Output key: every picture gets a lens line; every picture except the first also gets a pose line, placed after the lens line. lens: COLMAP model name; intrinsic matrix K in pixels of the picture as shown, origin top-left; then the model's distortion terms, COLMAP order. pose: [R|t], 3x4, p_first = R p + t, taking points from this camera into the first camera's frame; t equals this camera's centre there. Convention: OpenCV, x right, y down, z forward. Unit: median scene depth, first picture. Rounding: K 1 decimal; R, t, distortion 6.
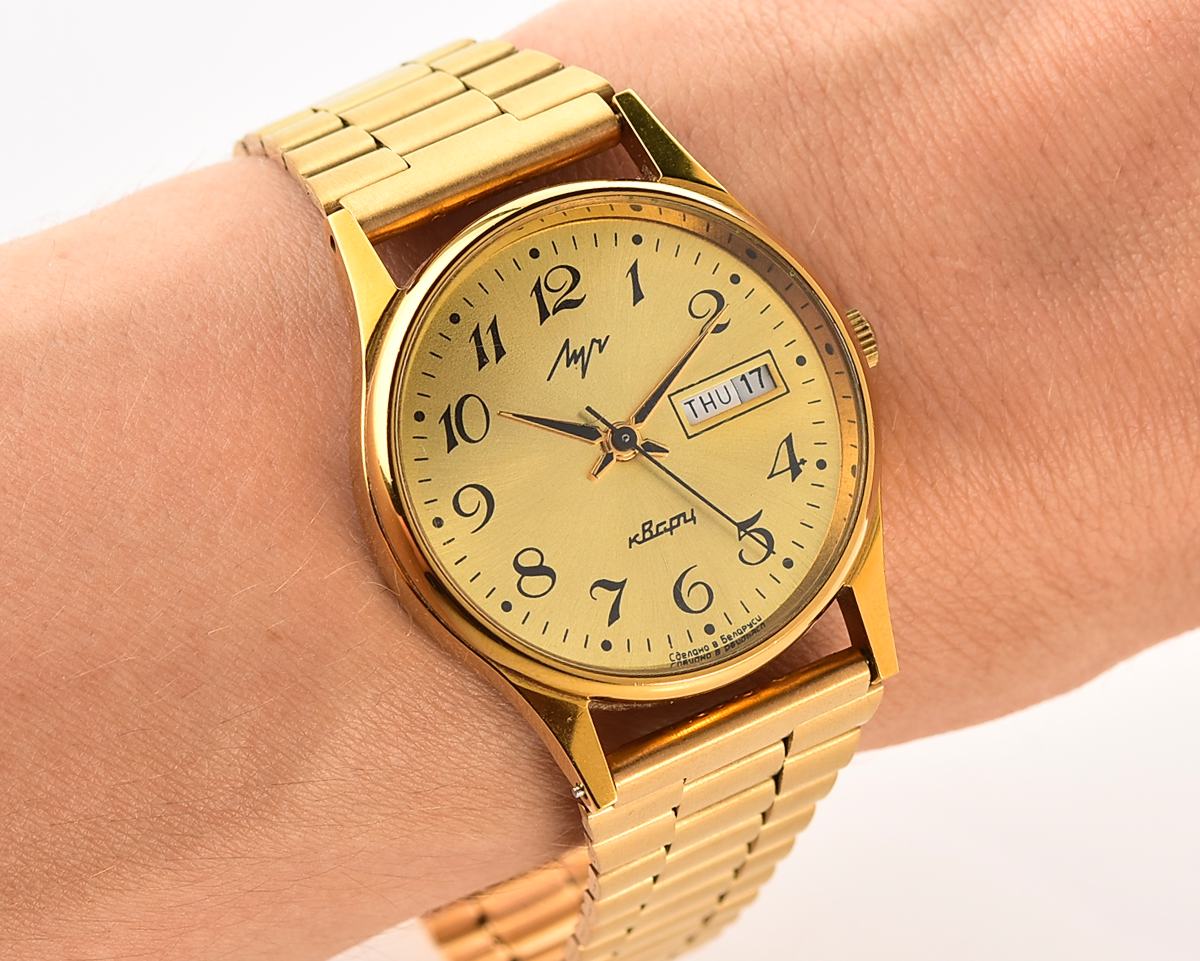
lens RADIAL K [[5761.6, 0, 602.4], [0, 5761.6, 479.4], [0, 0, 1]] dist [0.786250, 0.000000]
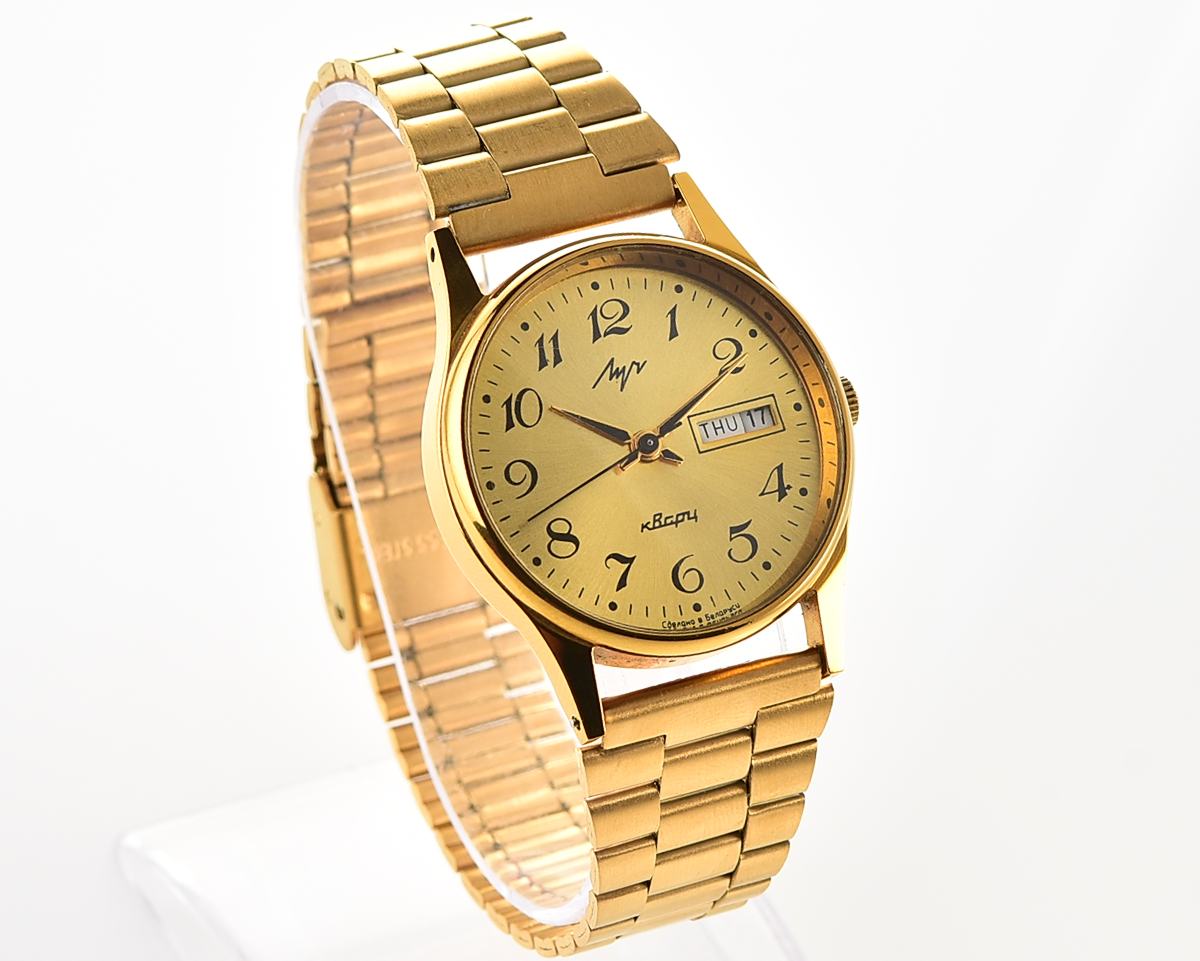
lens RADIAL K [[5761.6, 0, 599.3], [0, 5761.6, 484.9], [0, 0, 1]] dist [0.786250, 0.000000]
pose [[0.989081, 0.141121, 0.042469, -0.056951], [-0.135584, 0.984295, -0.113046, 0.140427], [-0.057755, 0.106054, 0.992682, -0.206589]]
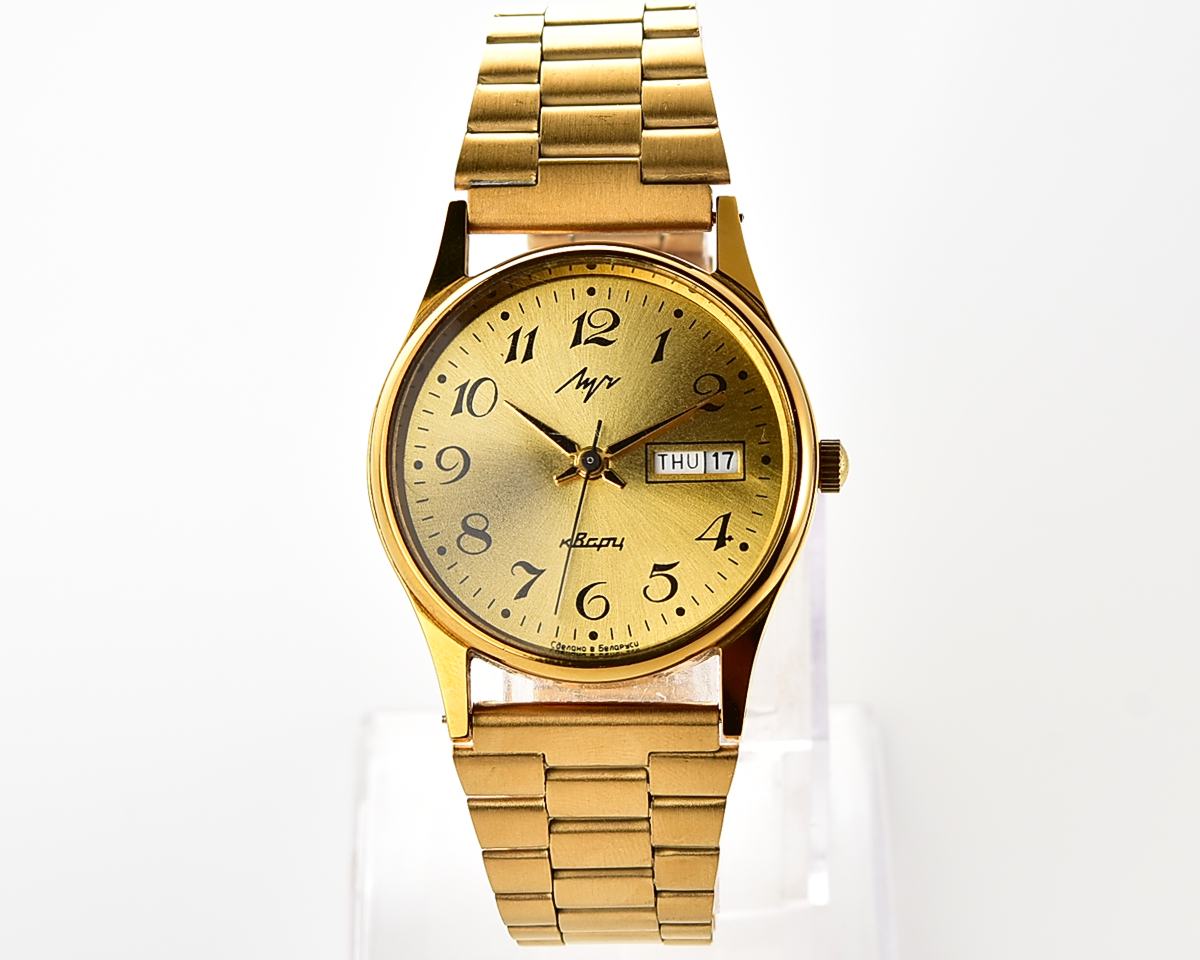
lens RADIAL K [[5761.6, 0, 603.6], [0, 5761.6, 476.6], [0, 0, 1]] dist [0.786250, 0.000000]
pose [[0.872696, 0.369599, -0.319057, 0.386596], [-0.377769, 0.925105, 0.038364, -0.050592], [0.309341, 0.087050, 0.946959, -0.126580]]
